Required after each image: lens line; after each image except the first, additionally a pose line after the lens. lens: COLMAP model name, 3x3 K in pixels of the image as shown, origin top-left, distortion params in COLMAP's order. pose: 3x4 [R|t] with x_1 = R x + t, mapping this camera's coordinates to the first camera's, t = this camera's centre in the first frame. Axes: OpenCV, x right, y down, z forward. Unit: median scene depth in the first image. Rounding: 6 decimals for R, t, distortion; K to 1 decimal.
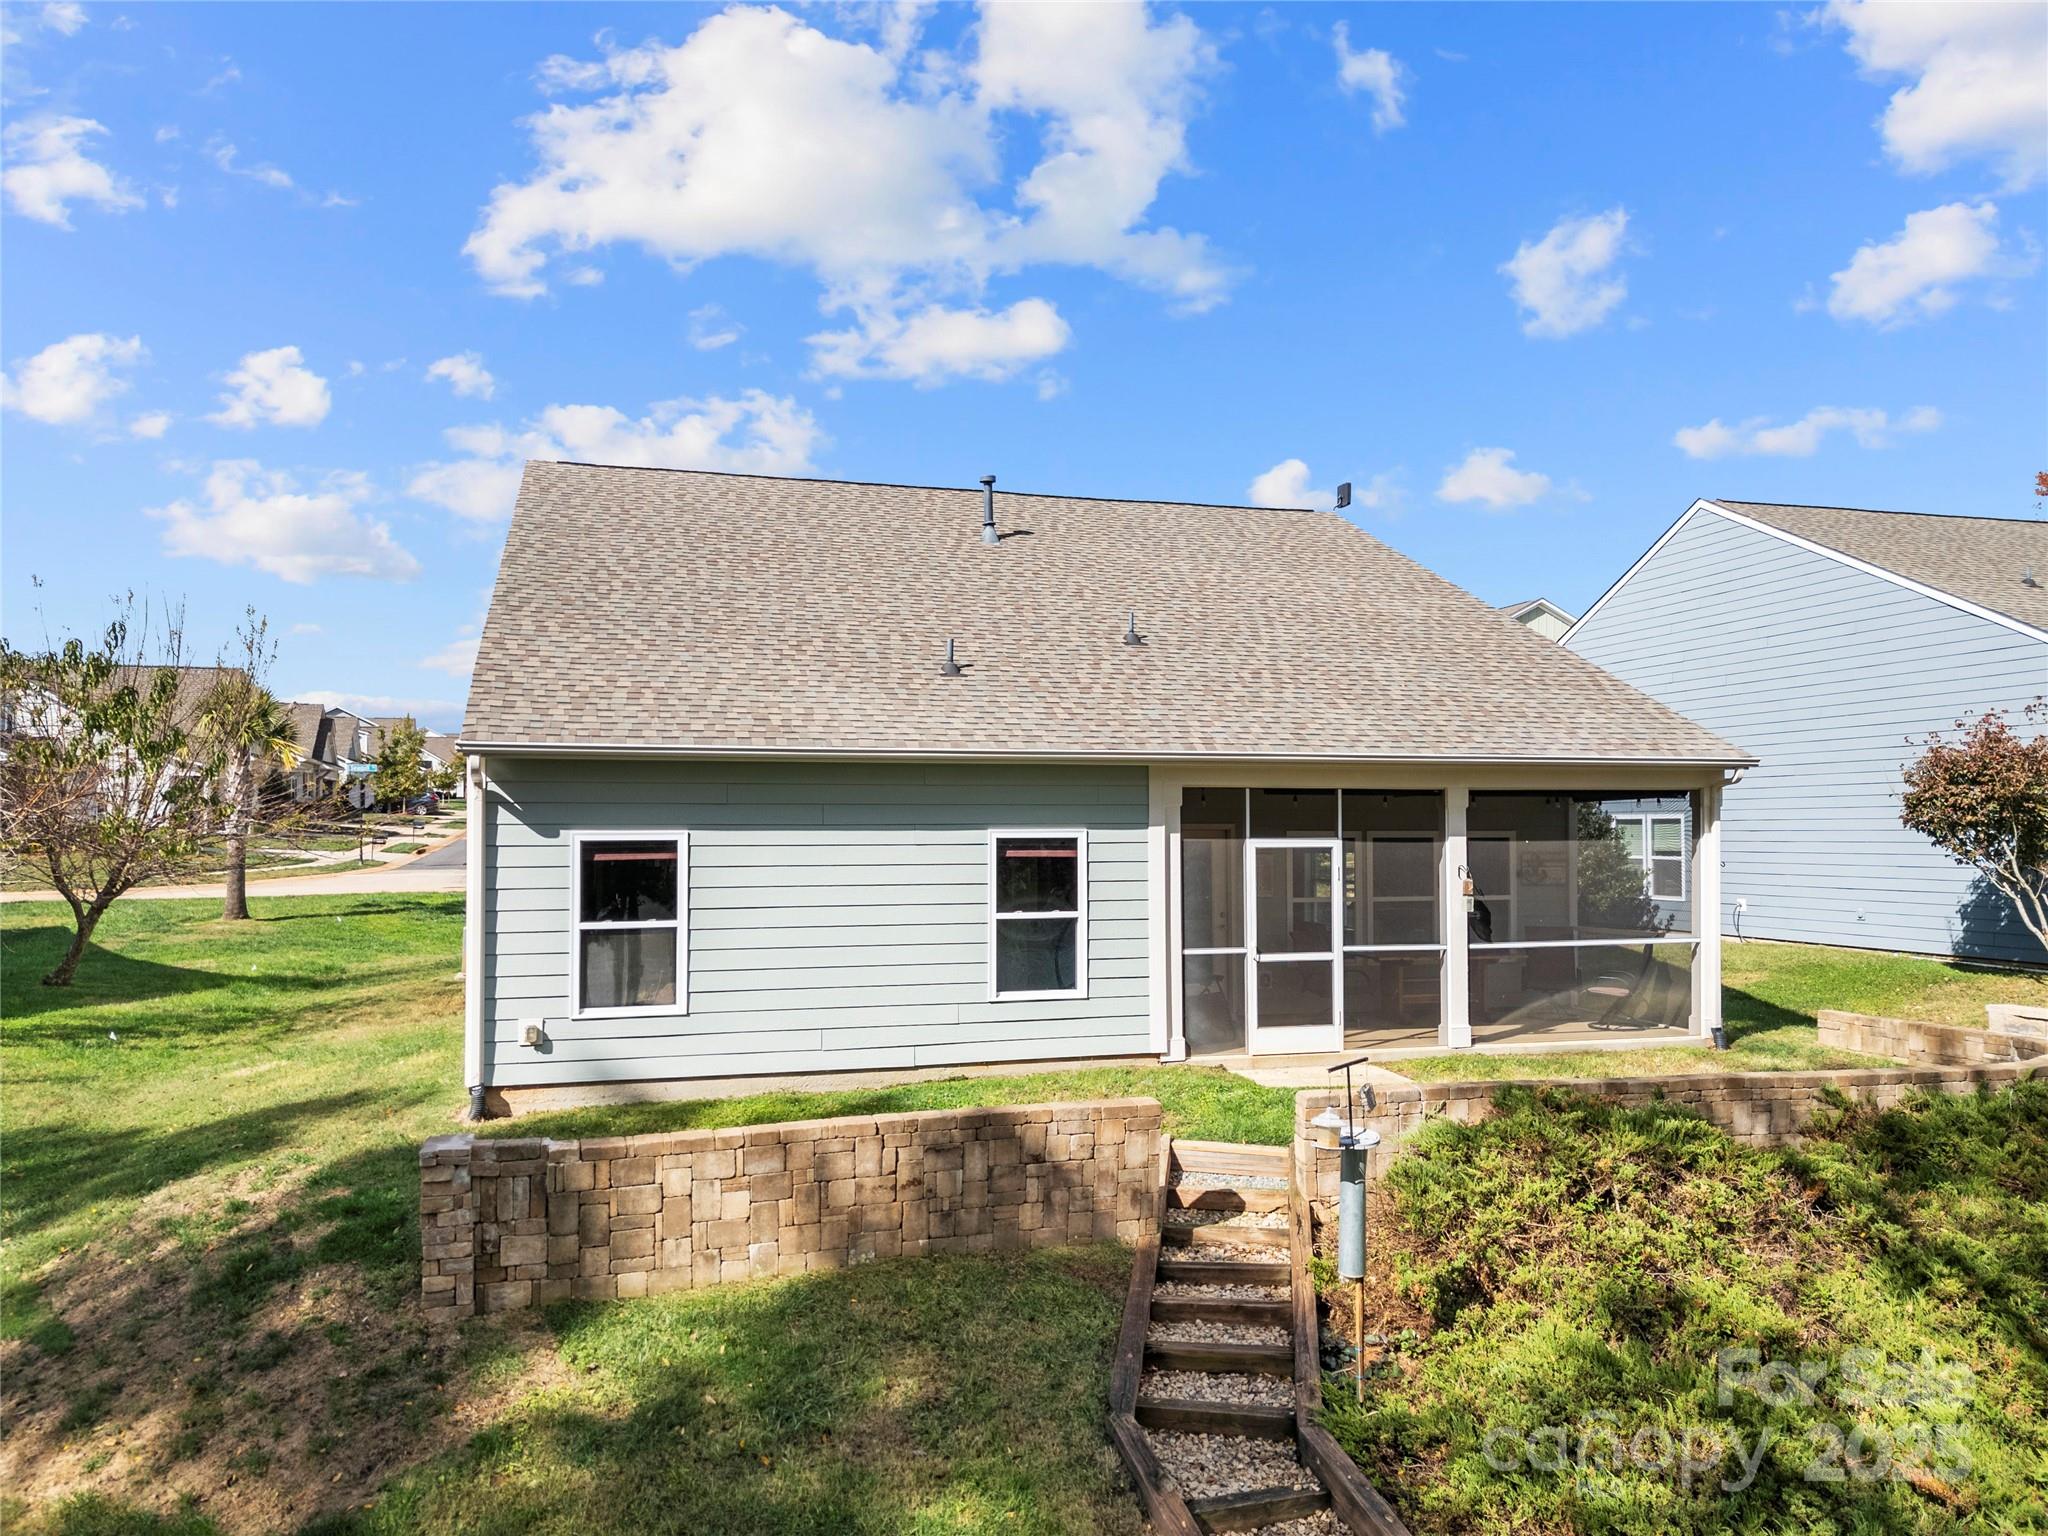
lens RADIAL K [[1436.2, 0, 1024.6], [0, 1436.2, 726.0], [0, 0, 1]] dist [0.080529, -0.088107]
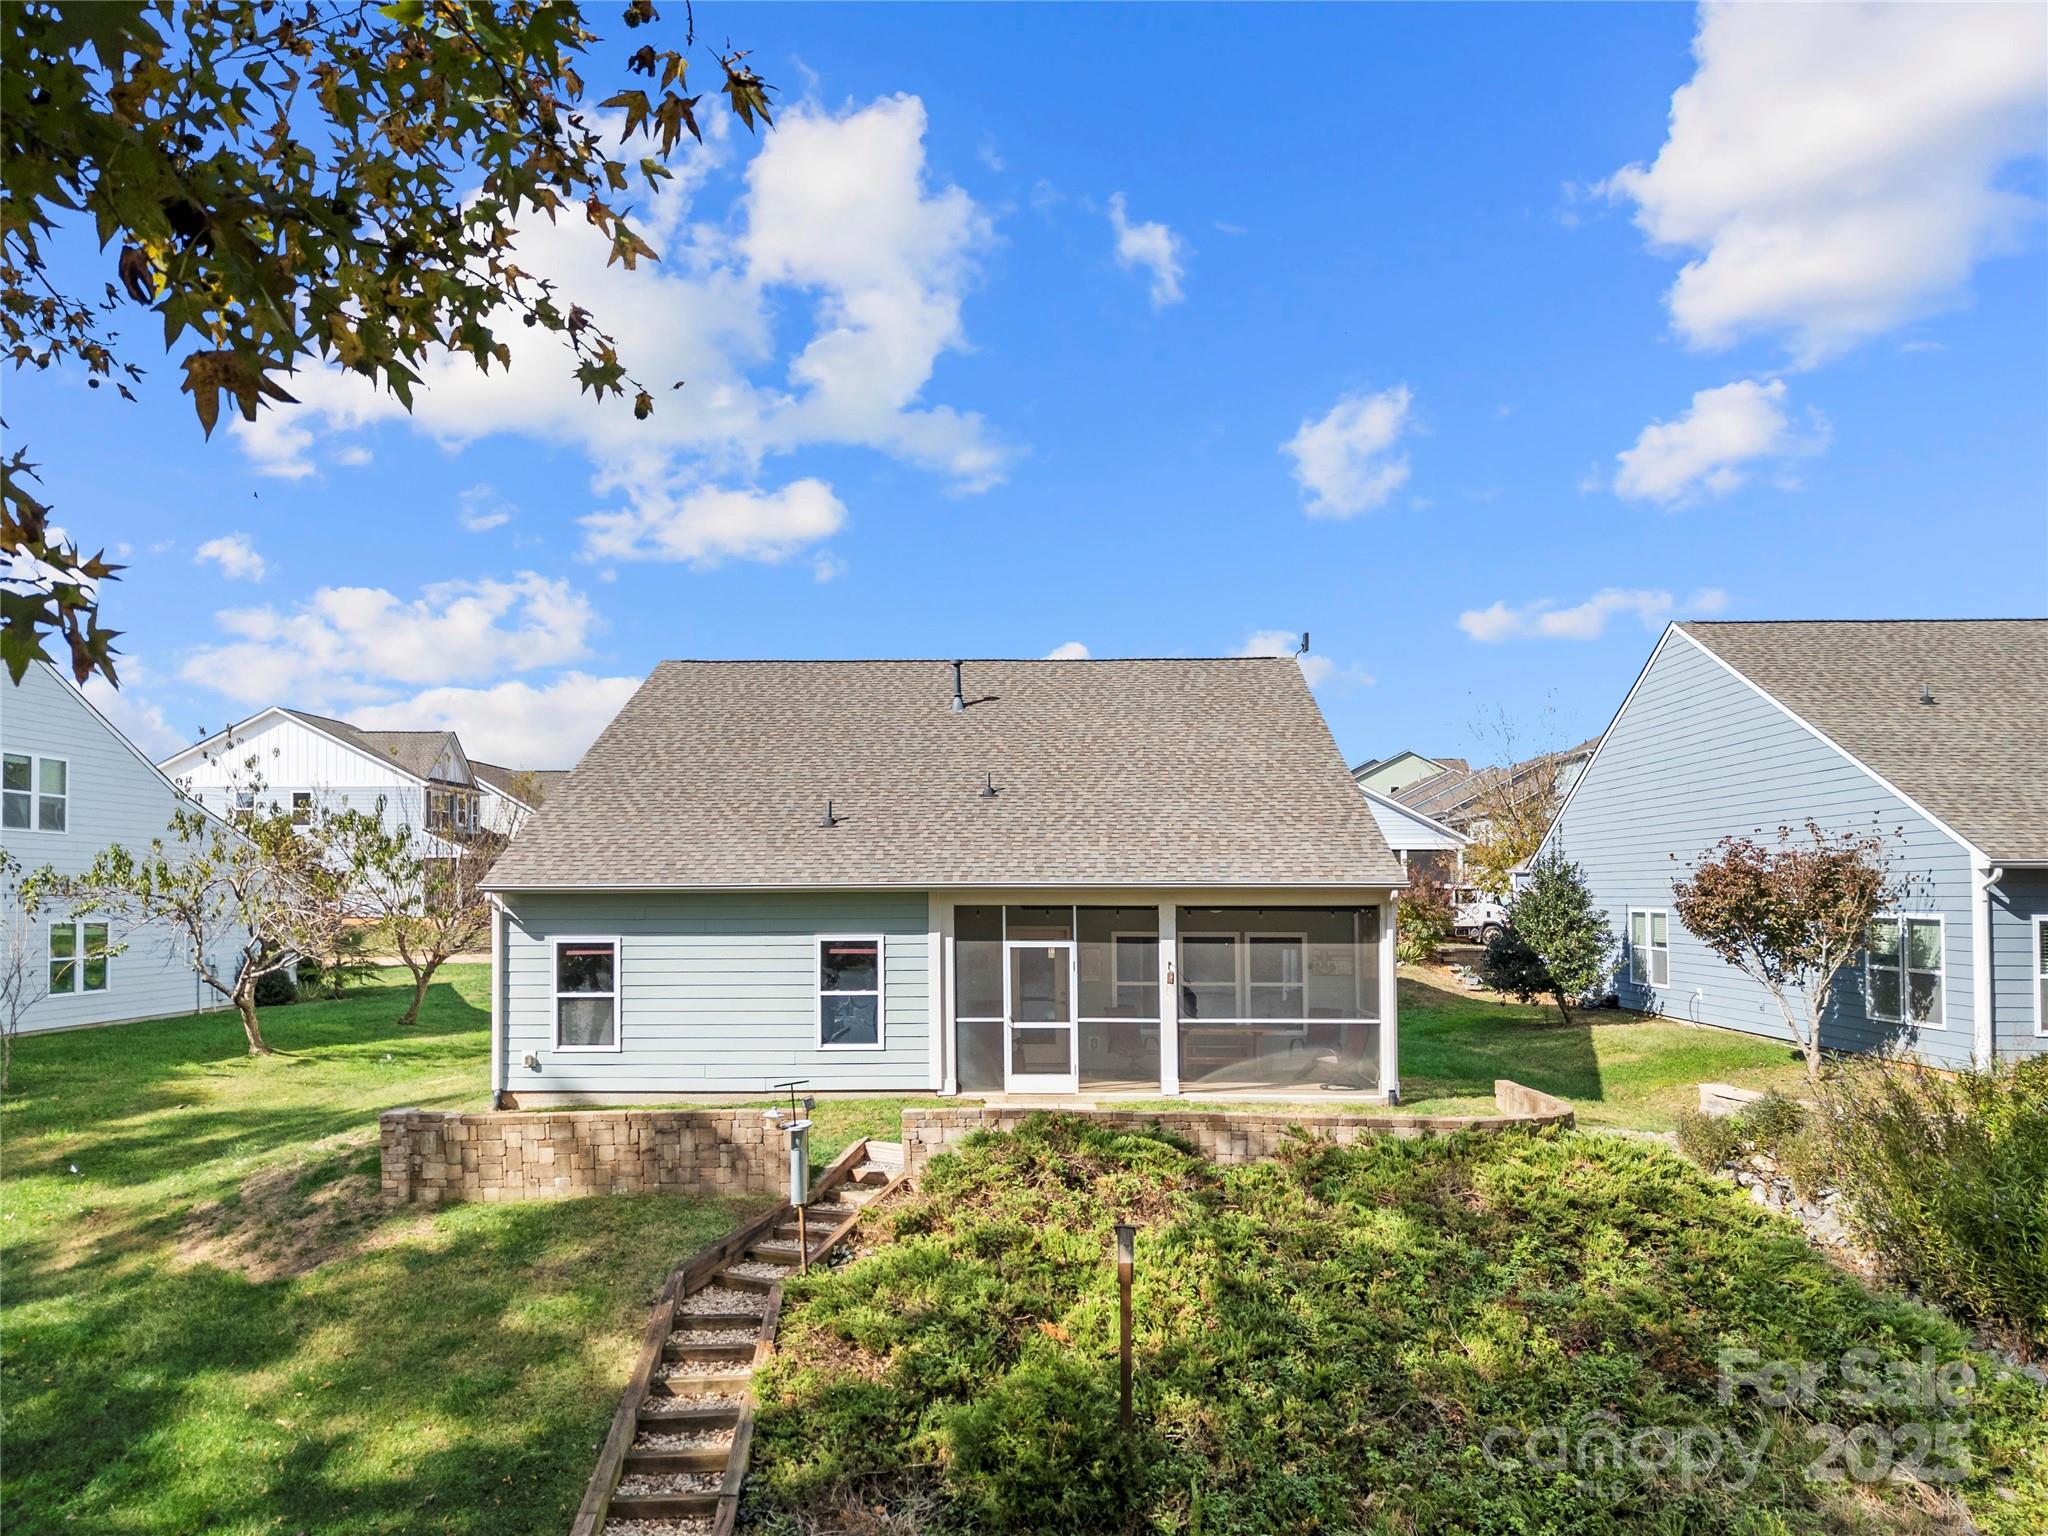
lens RADIAL K [[1447.1, 0, 1024.0], [0, 1447.1, 768.0], [0, 0, 1]] dist [0.100443, -0.145591]
pose [[0.953607, -0.025718, -0.299953, 0.684813], [0.021537, 0.999619, -0.017238, -0.076642], [0.300282, 0.009979, 0.953798, -0.410610]]
